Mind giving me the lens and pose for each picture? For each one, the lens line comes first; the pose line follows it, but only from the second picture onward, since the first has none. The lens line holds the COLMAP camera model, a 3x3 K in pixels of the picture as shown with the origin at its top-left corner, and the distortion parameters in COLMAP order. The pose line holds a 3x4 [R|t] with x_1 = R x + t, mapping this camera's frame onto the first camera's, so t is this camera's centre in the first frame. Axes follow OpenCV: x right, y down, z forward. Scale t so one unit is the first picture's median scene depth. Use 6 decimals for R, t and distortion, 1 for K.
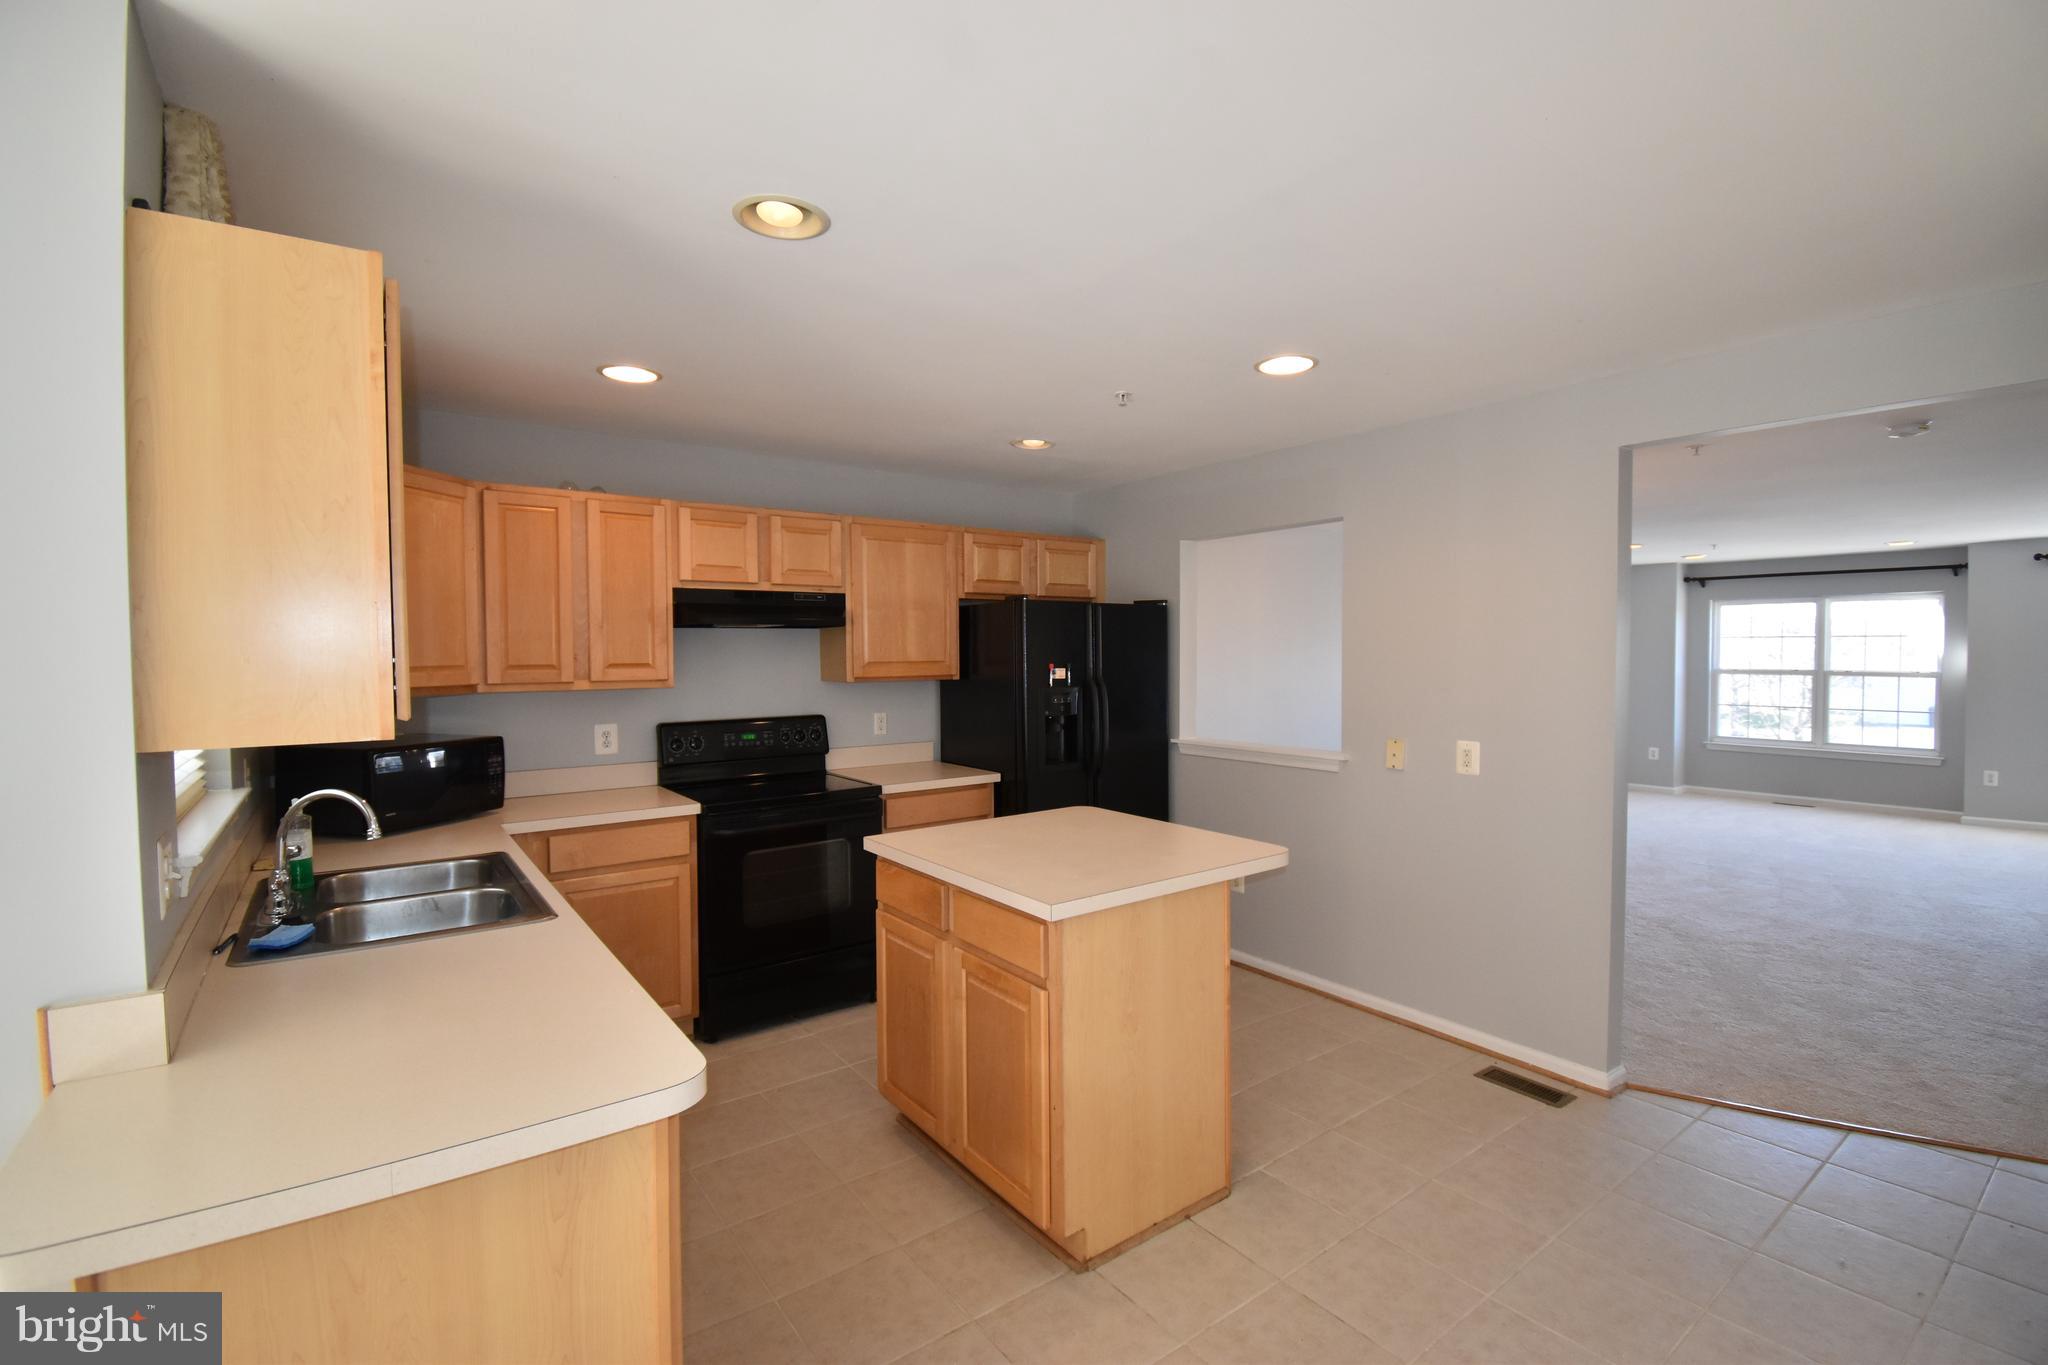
lens RADIAL K [[908.2, 0, 1014.3], [0, 908.2, 685.4], [0, 0, 1]] dist [0.001137, -0.008236]
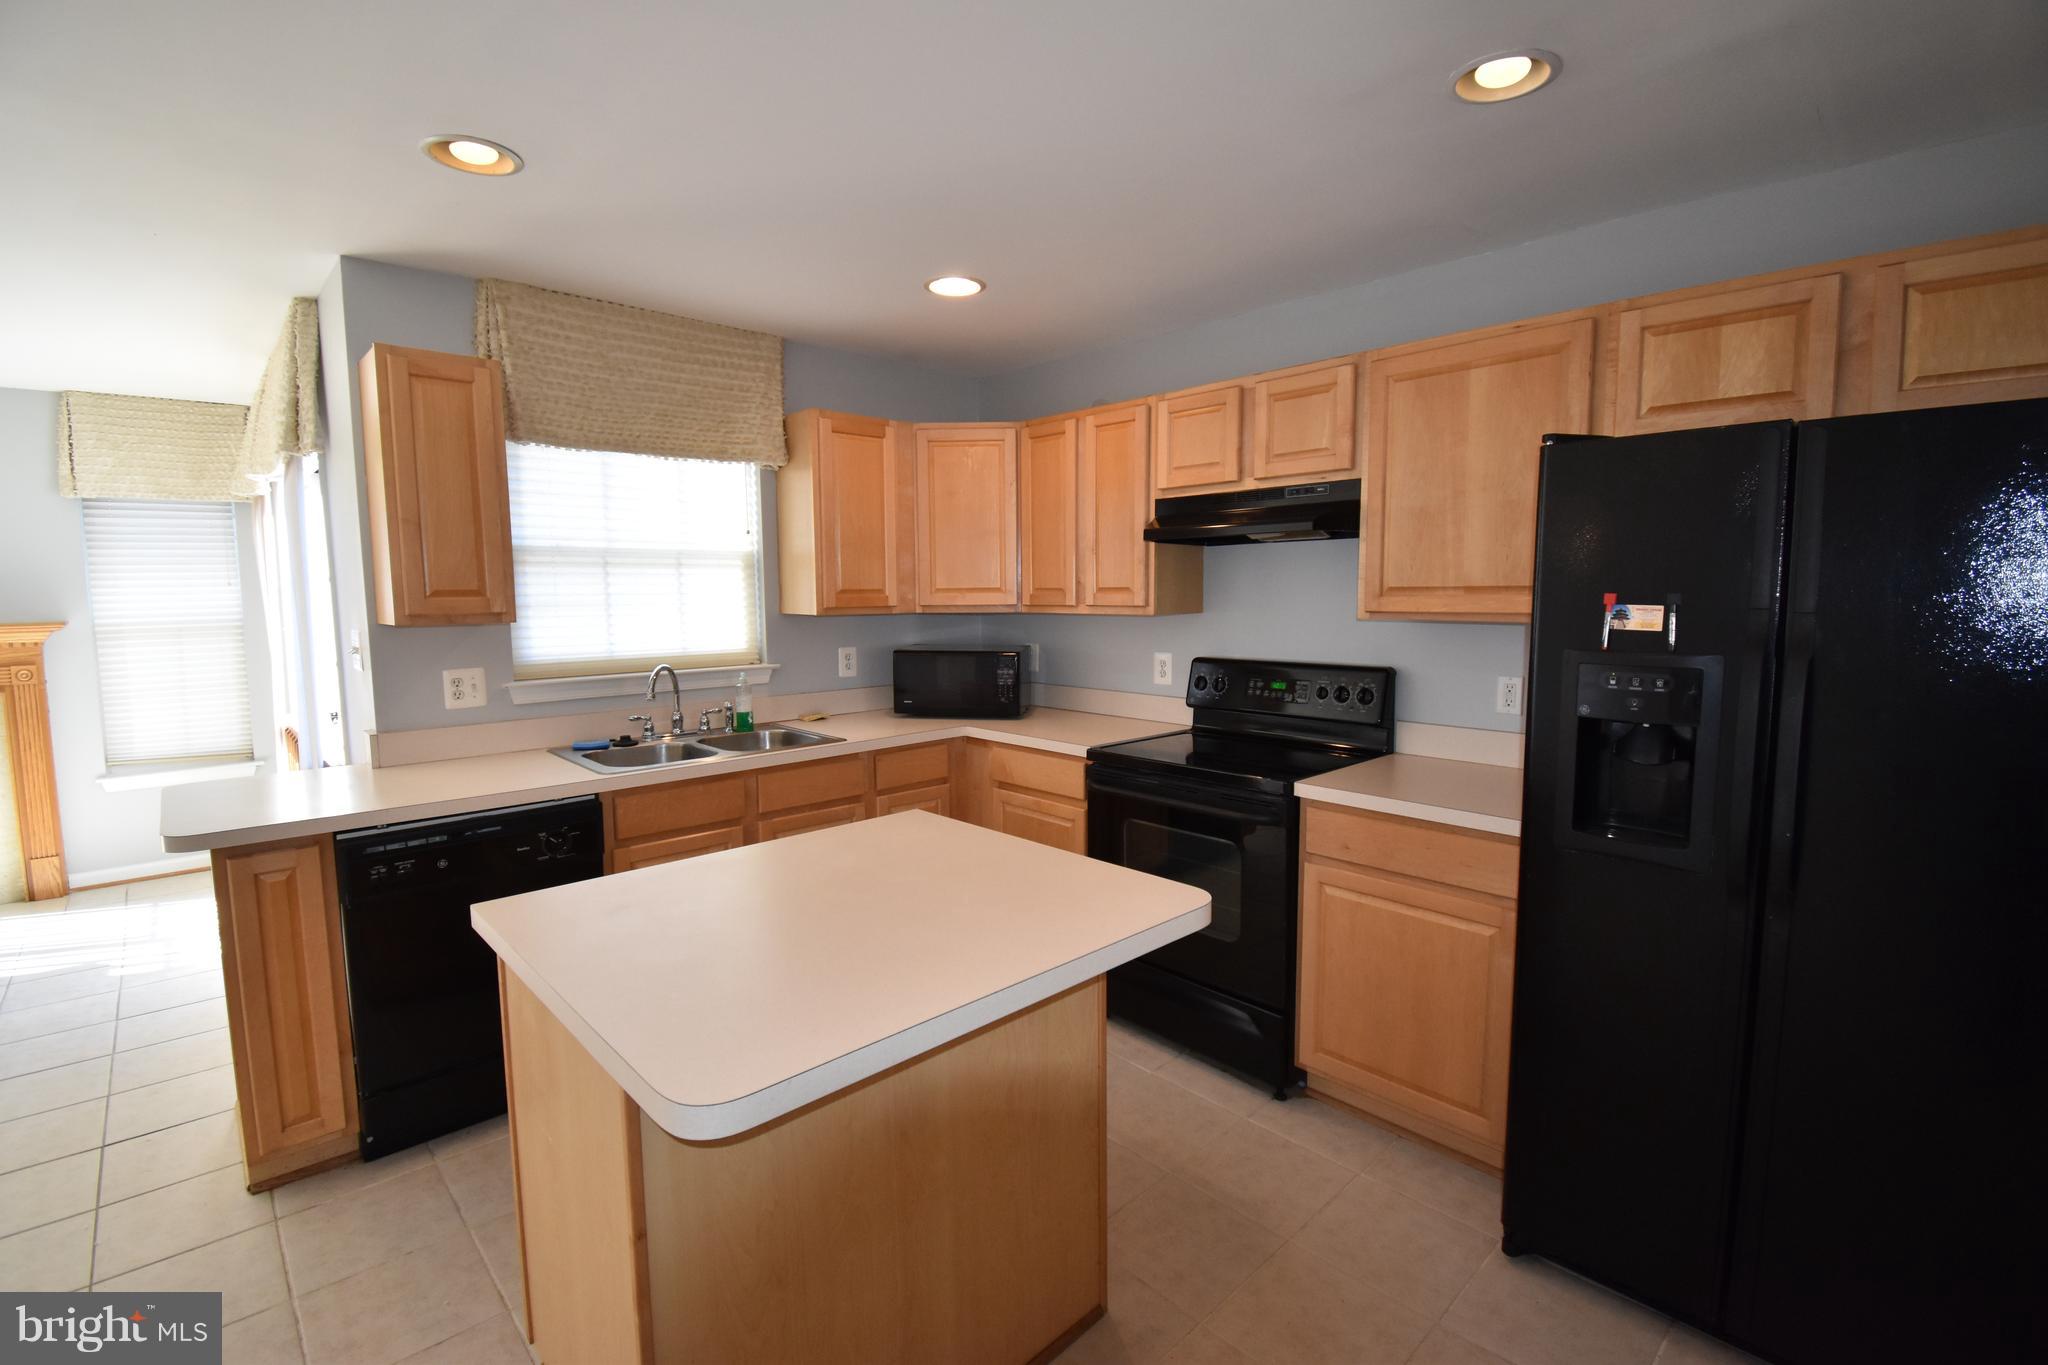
lens RADIAL K [[908.2, 0, 975.6], [0, 908.2, 674.4], [0, 0, 1]] dist [0.001137, -0.008236]
pose [[0.097393, 0.100232, -0.990186, 0.445845], [-0.027098, 0.994814, 0.098035, -0.020800], [0.994877, 0.017284, 0.099604, 0.694607]]
